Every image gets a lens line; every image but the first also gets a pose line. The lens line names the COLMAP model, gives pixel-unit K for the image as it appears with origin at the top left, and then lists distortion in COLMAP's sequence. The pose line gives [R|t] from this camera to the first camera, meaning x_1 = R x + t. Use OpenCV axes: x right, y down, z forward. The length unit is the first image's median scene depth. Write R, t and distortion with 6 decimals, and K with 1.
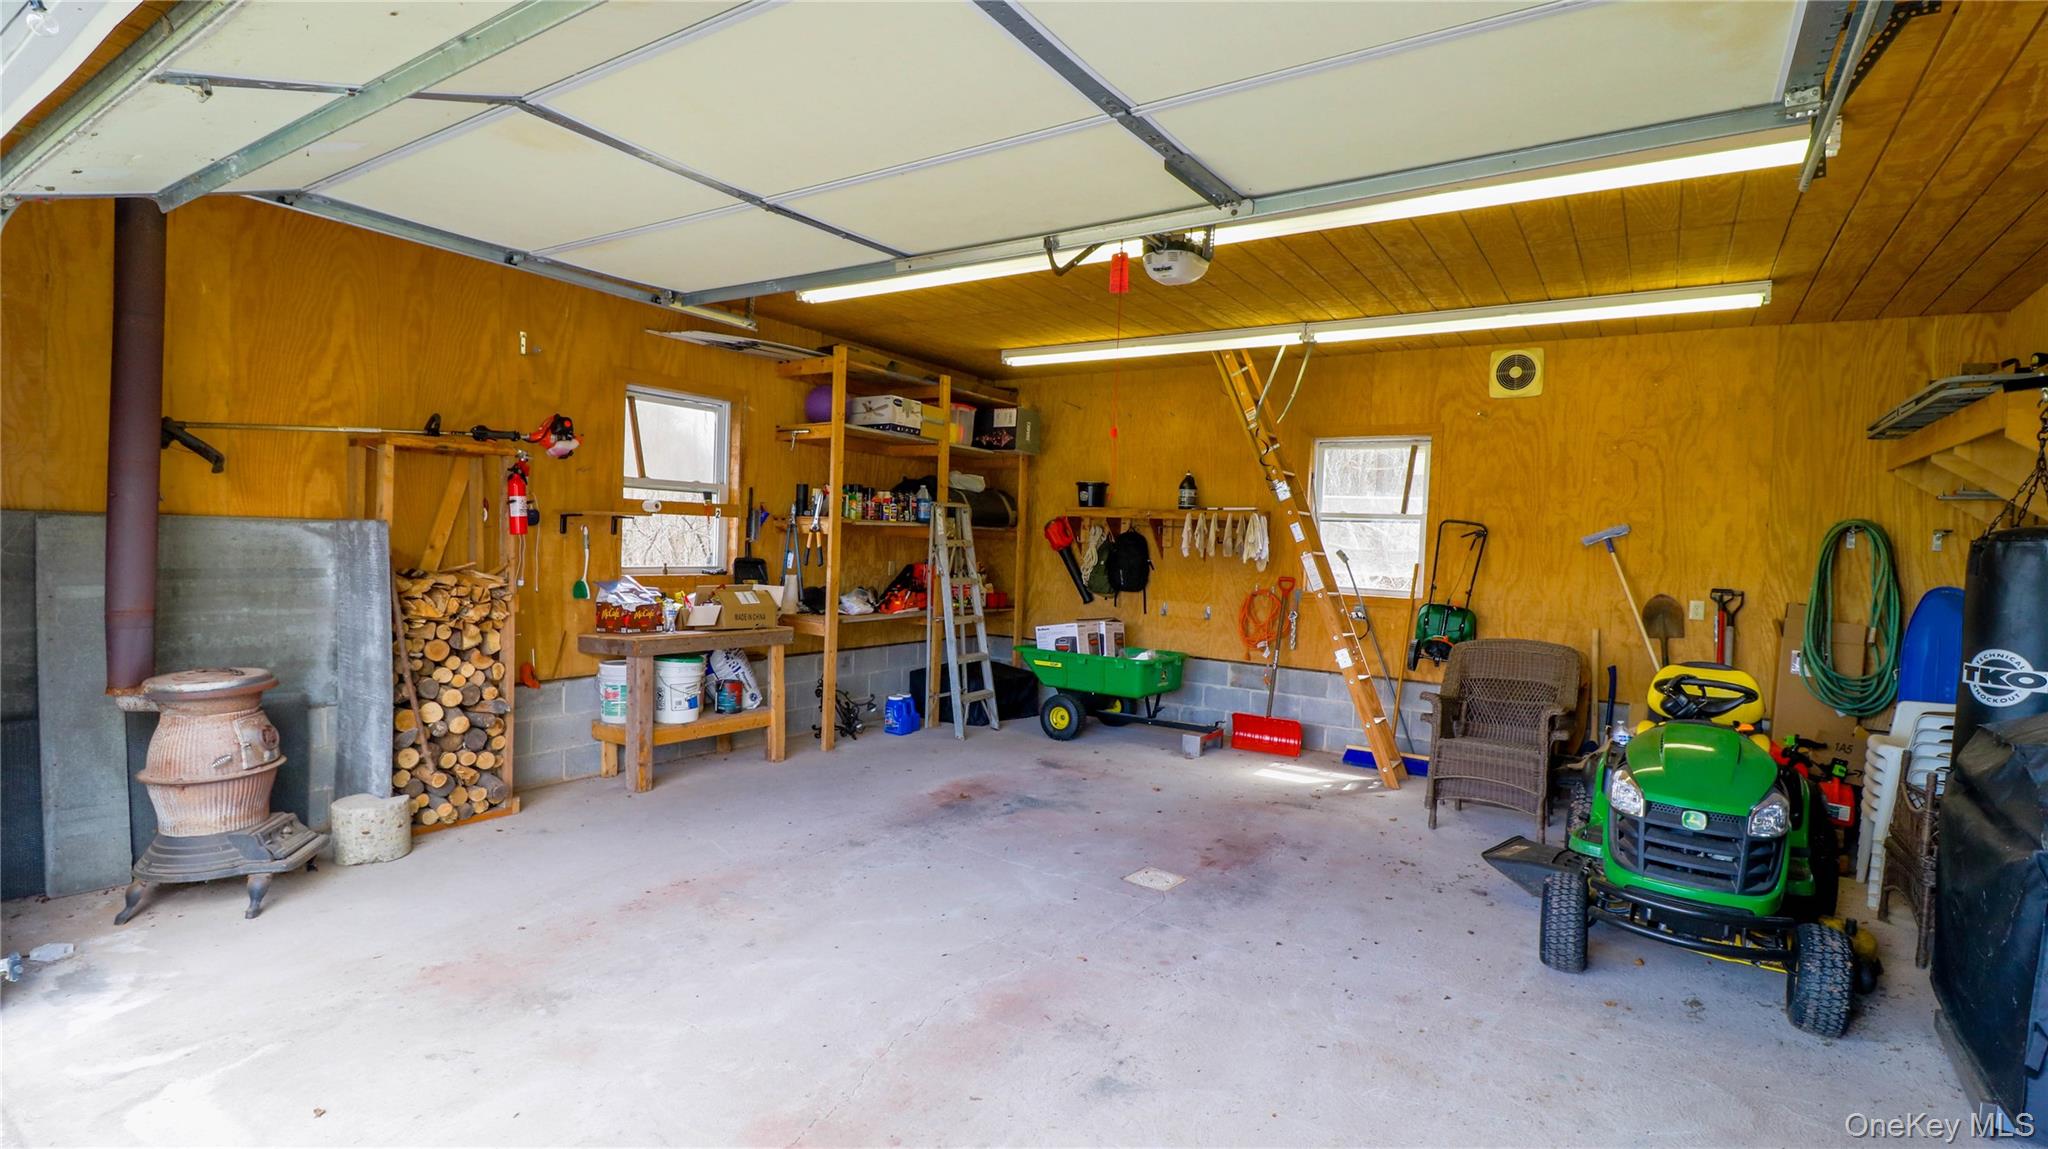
lens RADIAL K [[958.4, 0, 1009.9], [0, 958.4, 573.6], [0, 0, 1]] dist [0.000051, -0.012008]
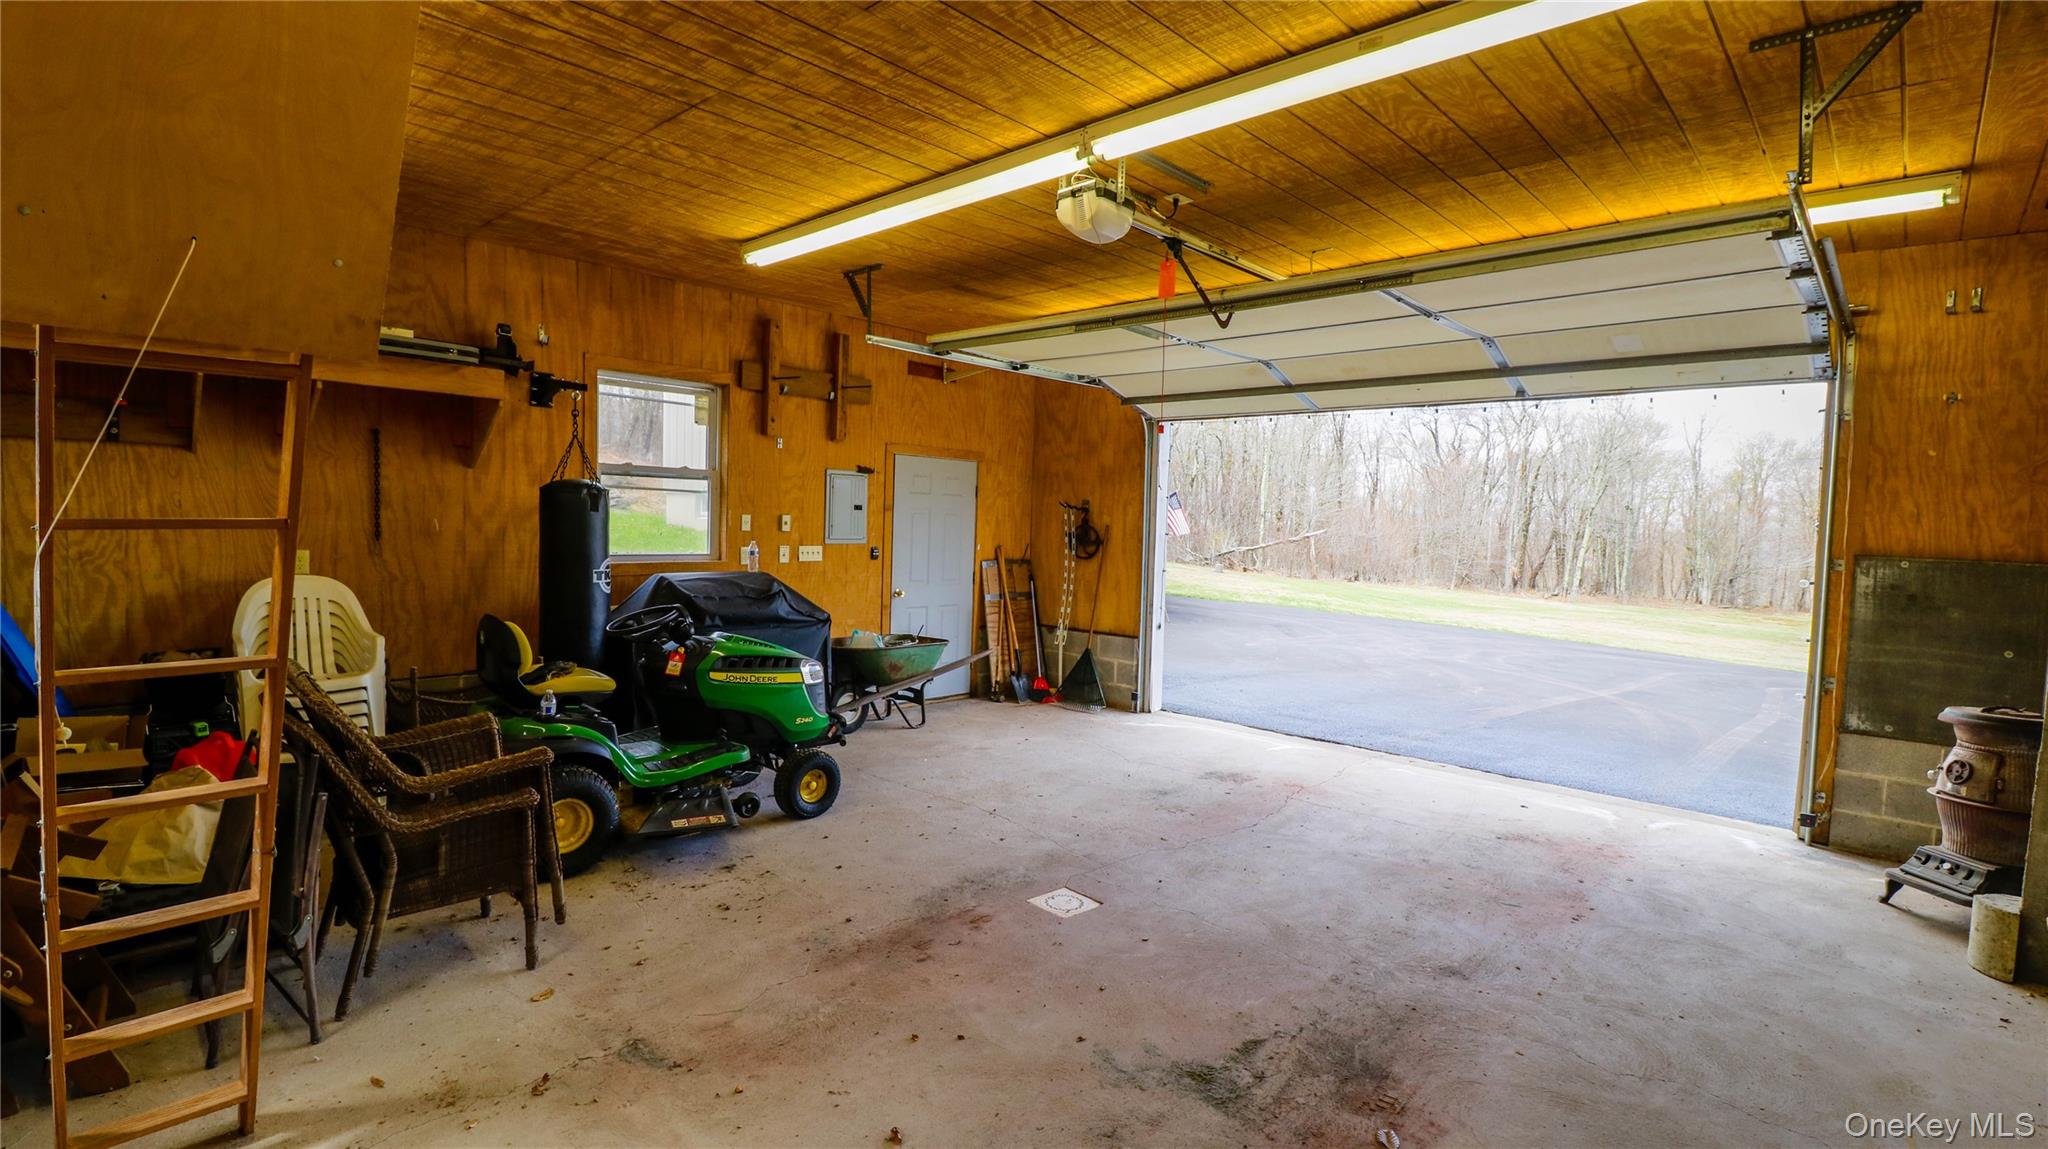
lens RADIAL K [[955.4, 0, 1028.3], [0, 955.4, 573.1], [0, 0, 1]] dist [-0.000718, -0.017127]
pose [[-0.987694, -0.072970, 0.138335, 0.062476], [-0.059827, 0.993495, 0.096897, -0.053315], [-0.144505, 0.087428, -0.985634, 1.407021]]
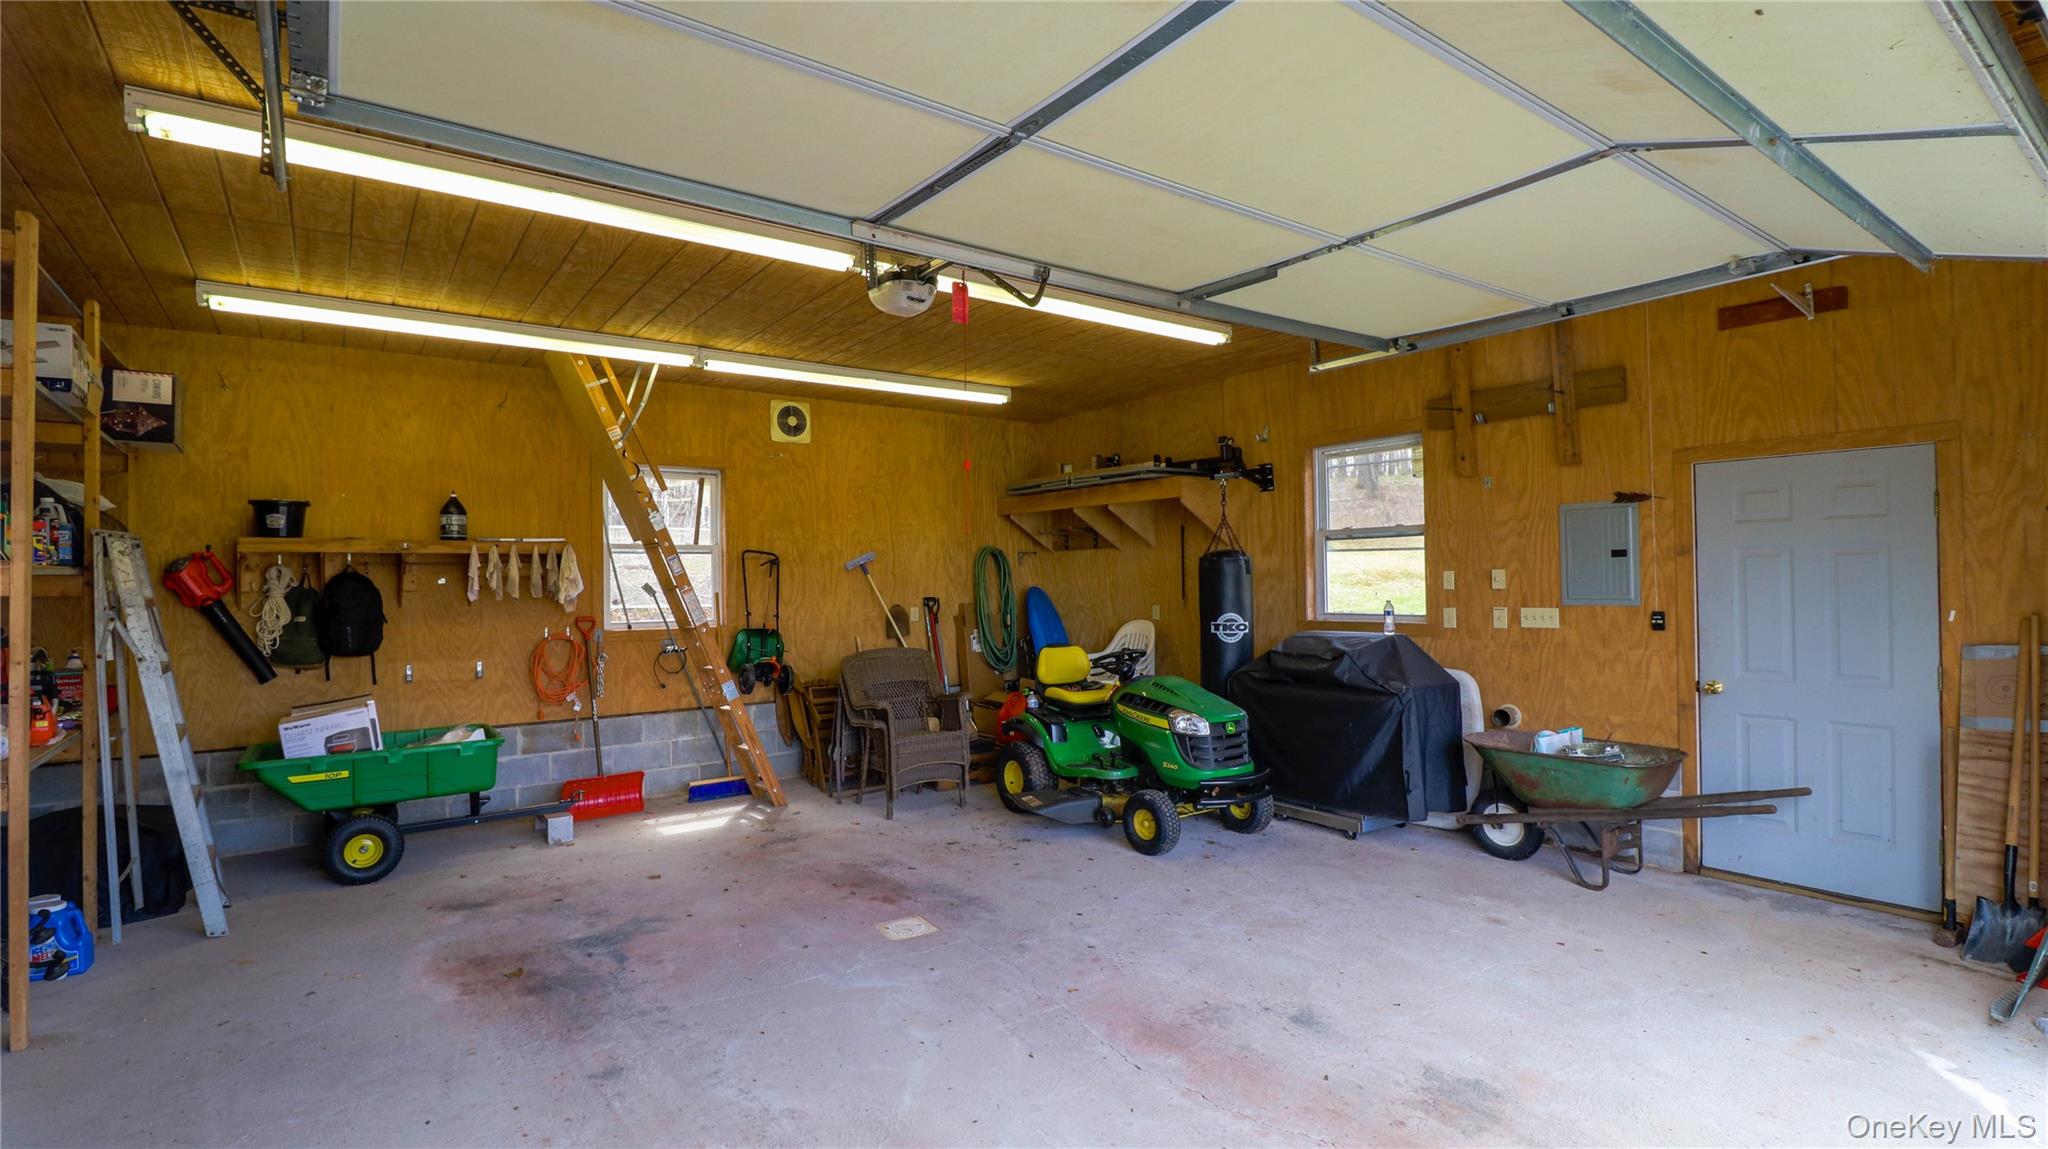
lens RADIAL K [[958.4, 0, 1009.9], [0, 958.4, 573.6], [0, 0, 1]] dist [0.000051, -0.012008]
pose [[0.335592, -0.035984, 0.941320, -0.534421], [0.062221, 0.997935, 0.015965, -0.033726], [-0.939950, 0.053212, 0.337138, 0.425361]]
